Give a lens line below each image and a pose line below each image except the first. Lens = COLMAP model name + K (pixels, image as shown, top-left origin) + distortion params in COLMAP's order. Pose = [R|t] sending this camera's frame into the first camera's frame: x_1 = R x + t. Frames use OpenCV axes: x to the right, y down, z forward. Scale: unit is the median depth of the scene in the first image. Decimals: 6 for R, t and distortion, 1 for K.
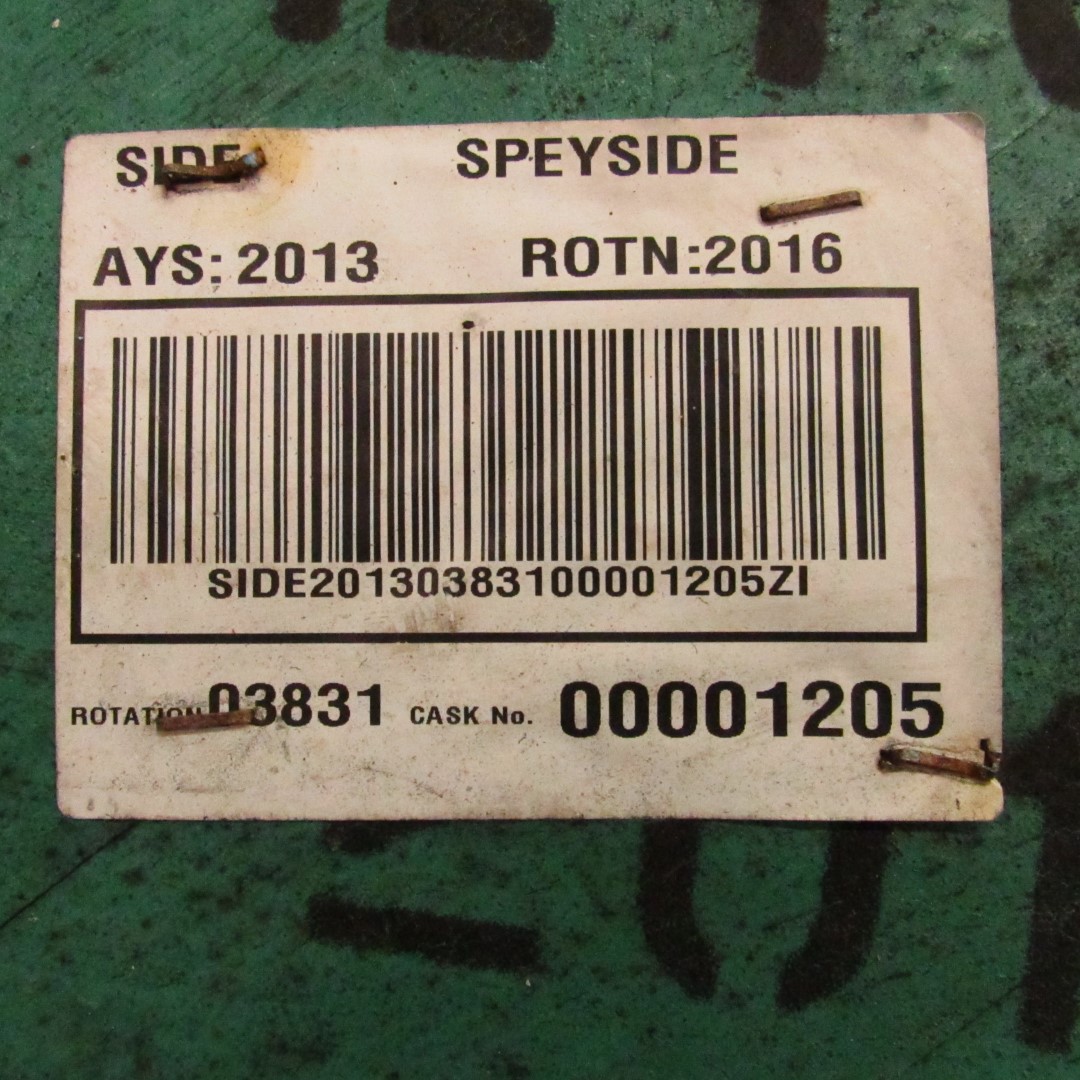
lens RADIAL K [[1031.0, 0, 540.7], [0, 1031.0, 517.8], [0, 0, 1]] dist [-0.027988, 0.003767]
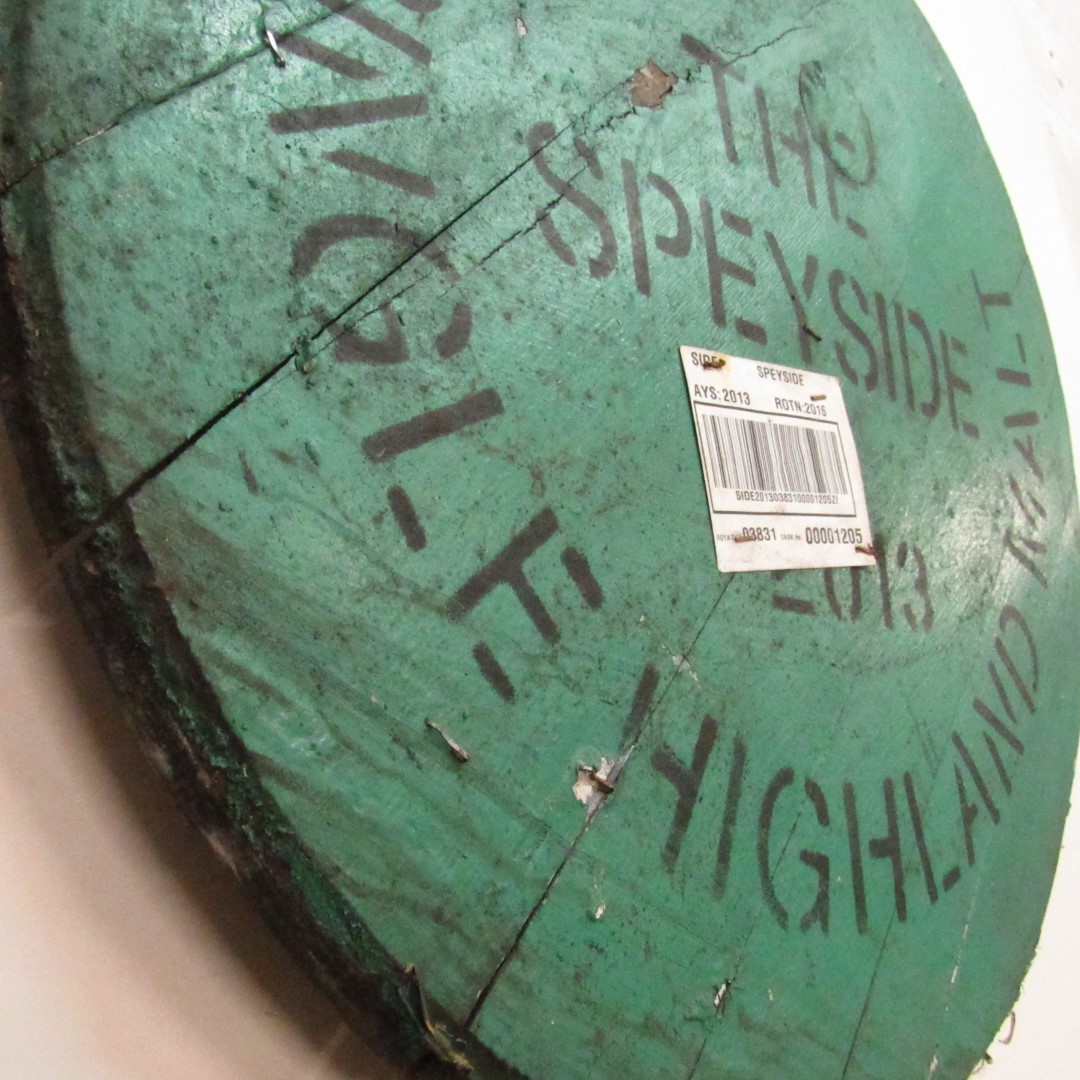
lens RADIAL K [[1031.0, 0, 540.7], [0, 1031.0, 517.8], [0, 0, 1]] dist [-0.027988, 0.003767]
pose [[0.691453, 0.026478, 0.721936, -2.939536], [0.106225, 0.984739, -0.137856, 0.491089], [-0.714569, 0.172009, 0.678088, -0.648157]]
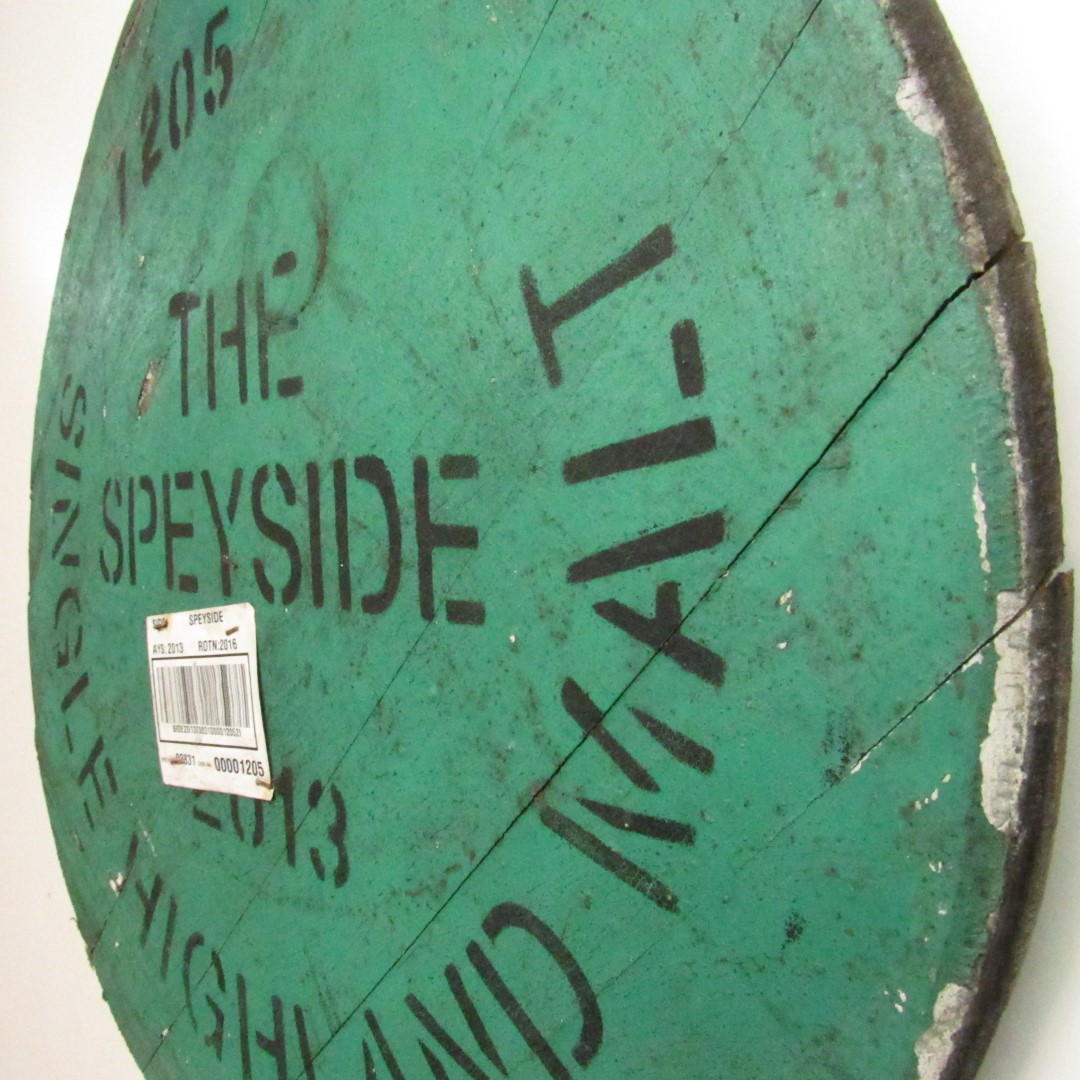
lens RADIAL K [[1031.0, 0, 540.7], [0, 1031.0, 517.8], [0, 0, 1]] dist [-0.027988, 0.003767]
pose [[0.709408, -0.120077, -0.694494, 3.632818], [0.146982, 0.988920, -0.020845, -0.462425], [0.689301, -0.087290, 0.719197, -0.843017]]
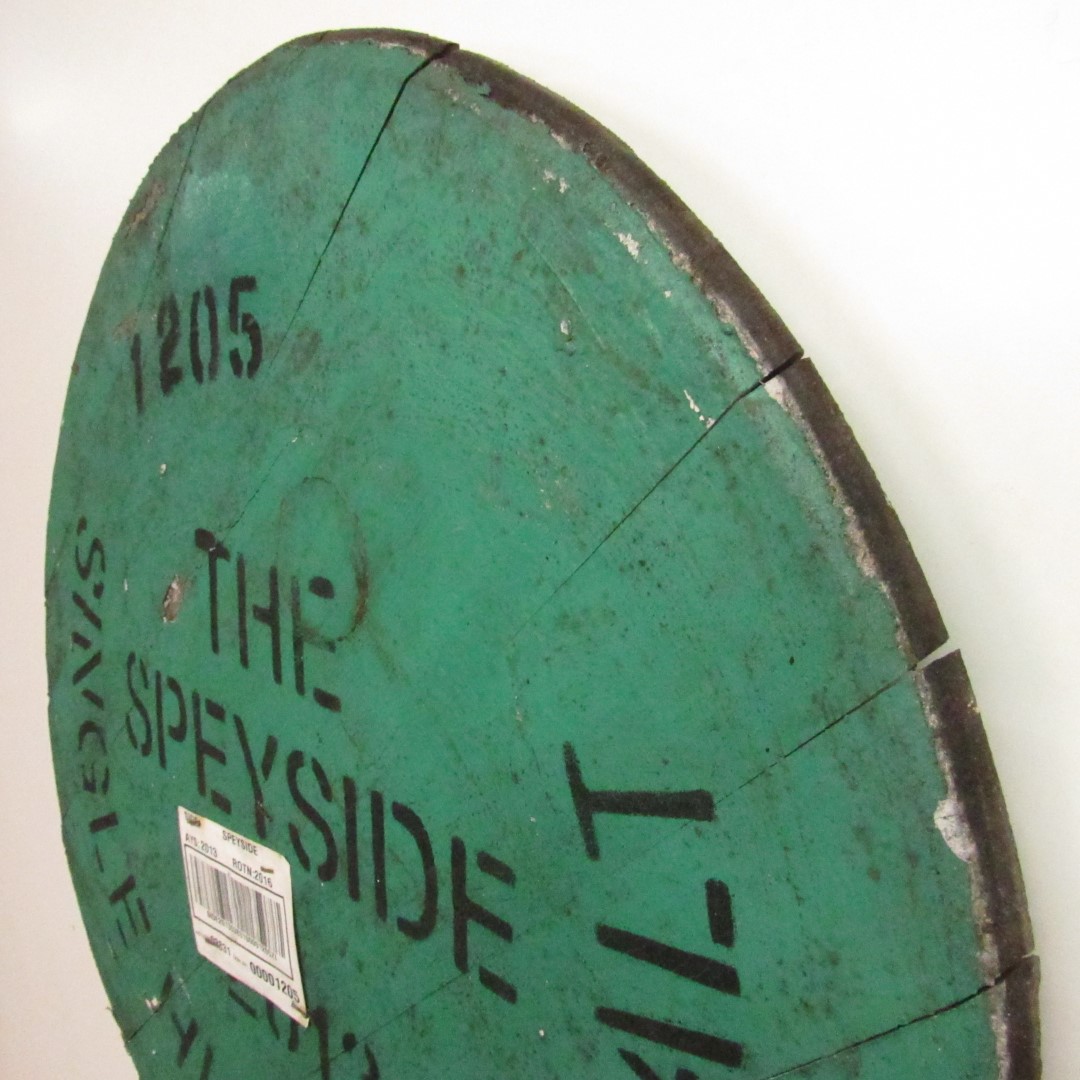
lens RADIAL K [[1031.0, 0, 540.7], [0, 1031.0, 517.8], [0, 0, 1]] dist [-0.027988, 0.003767]
pose [[0.729125, 0.019838, -0.684093, 3.697755], [0.111872, 0.982680, 0.147732, -2.096462], [0.675175, -0.184246, 0.714277, -0.858656]]
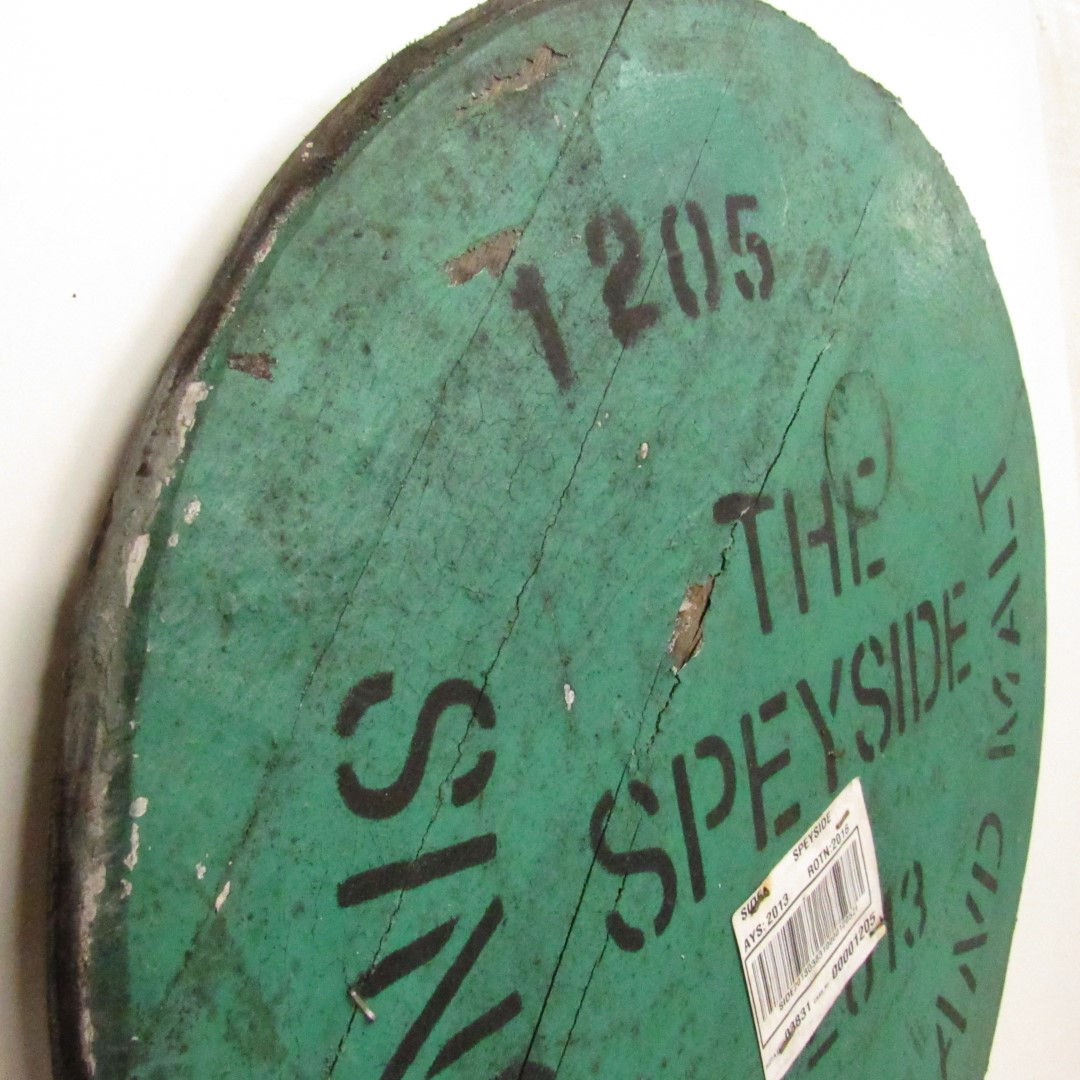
lens RADIAL K [[1031.0, 0, 540.7], [0, 1031.0, 517.8], [0, 0, 1]] dist [-0.027988, 0.003767]
pose [[0.619408, -0.301832, 0.724729, -2.768900], [0.184102, 0.953243, 0.239655, -2.429768], [-0.763178, -0.015020, 0.646014, -0.549288]]
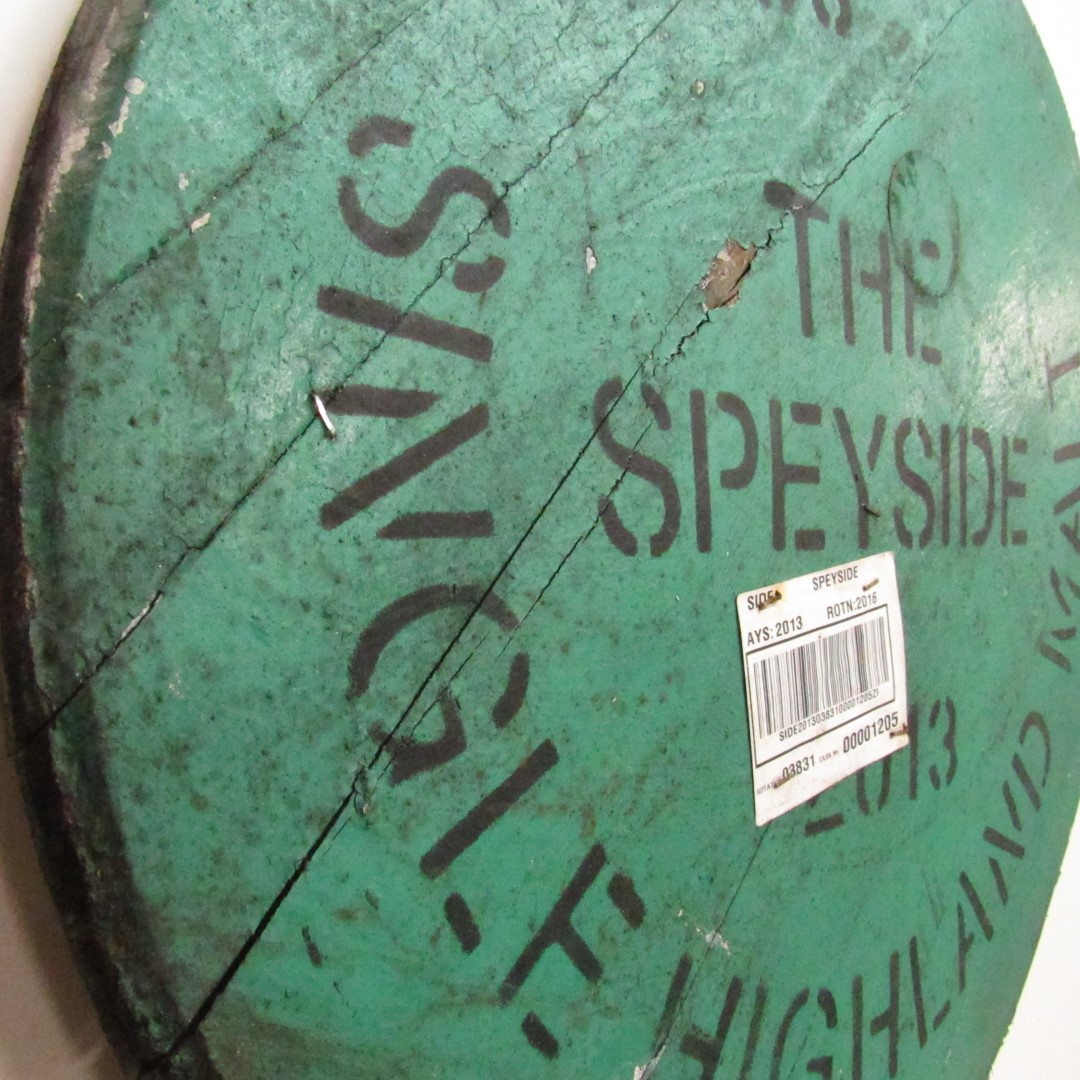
lens RADIAL K [[1031.0, 0, 540.7], [0, 1031.0, 517.8], [0, 0, 1]] dist [-0.027988, 0.003767]
pose [[0.697219, -0.109228, 0.708487, -2.910430], [0.062800, 0.993830, 0.091418, -0.906009], [-0.714102, -0.019245, 0.699777, -0.612200]]
